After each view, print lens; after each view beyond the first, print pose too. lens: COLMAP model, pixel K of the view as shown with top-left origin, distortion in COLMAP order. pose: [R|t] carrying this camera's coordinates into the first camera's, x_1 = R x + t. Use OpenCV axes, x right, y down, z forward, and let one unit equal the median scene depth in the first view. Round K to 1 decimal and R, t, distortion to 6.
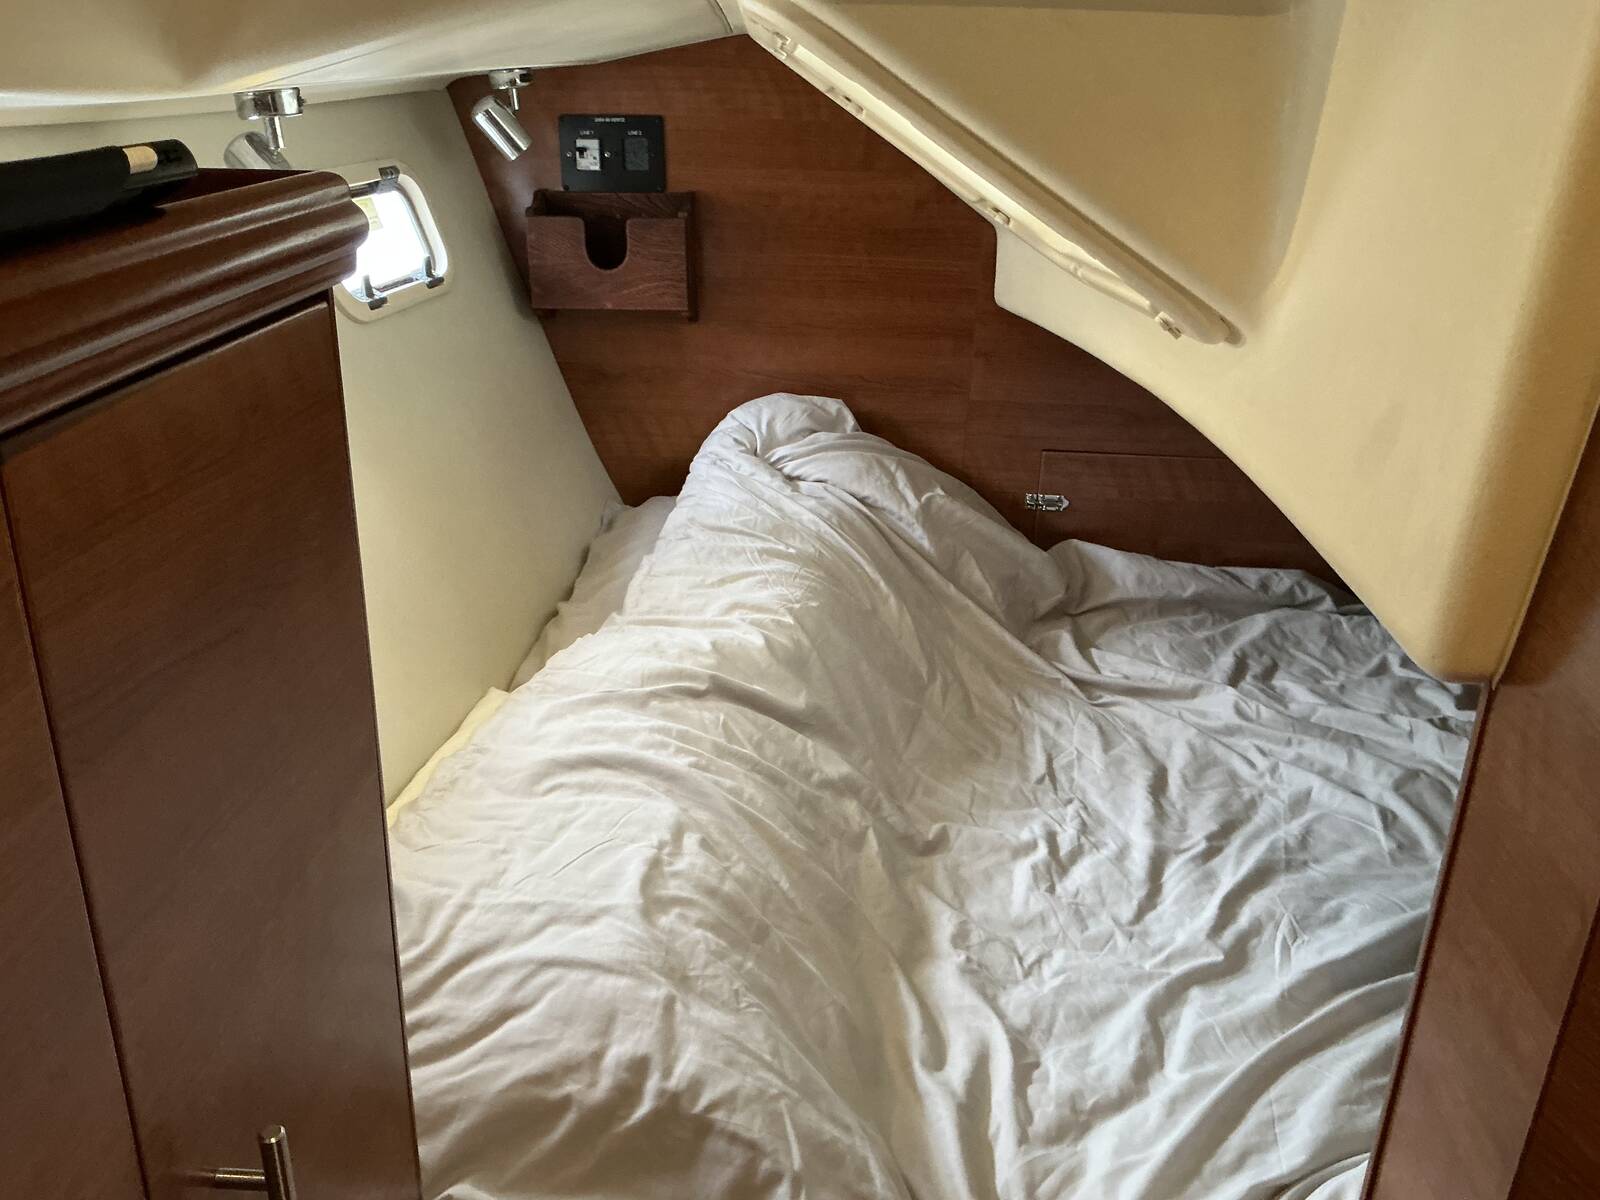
lens RADIAL K [[1310.1, 0, 794.9], [0, 1310.1, 593.3], [0, 0, 1]] dist [0.146605, -0.322652]
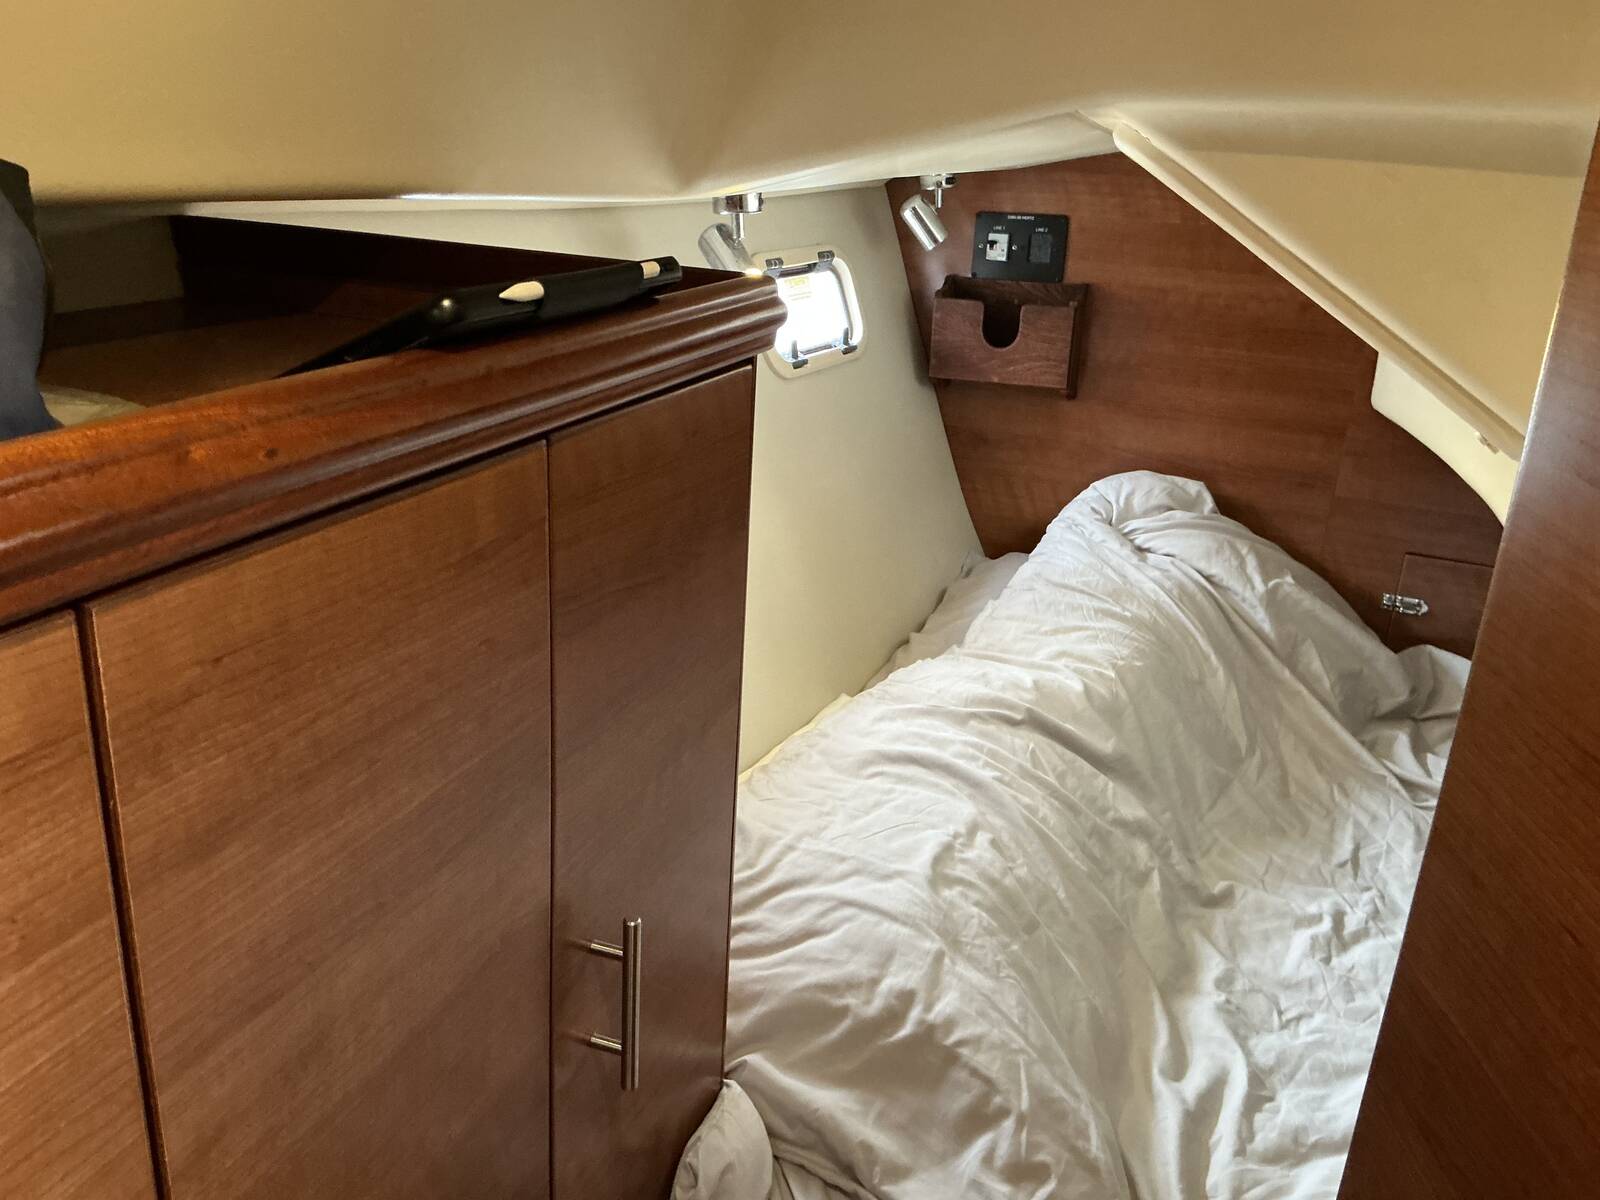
lens RADIAL K [[1310.1, 0, 794.9], [0, 1310.1, 593.3], [0, 0, 1]] dist [0.146605, -0.322652]
pose [[0.948972, 0.128335, -0.288066, 0.059552], [-0.142818, 0.989302, -0.029744, 0.026982], [0.281167, 0.069367, 0.957148, -0.147211]]
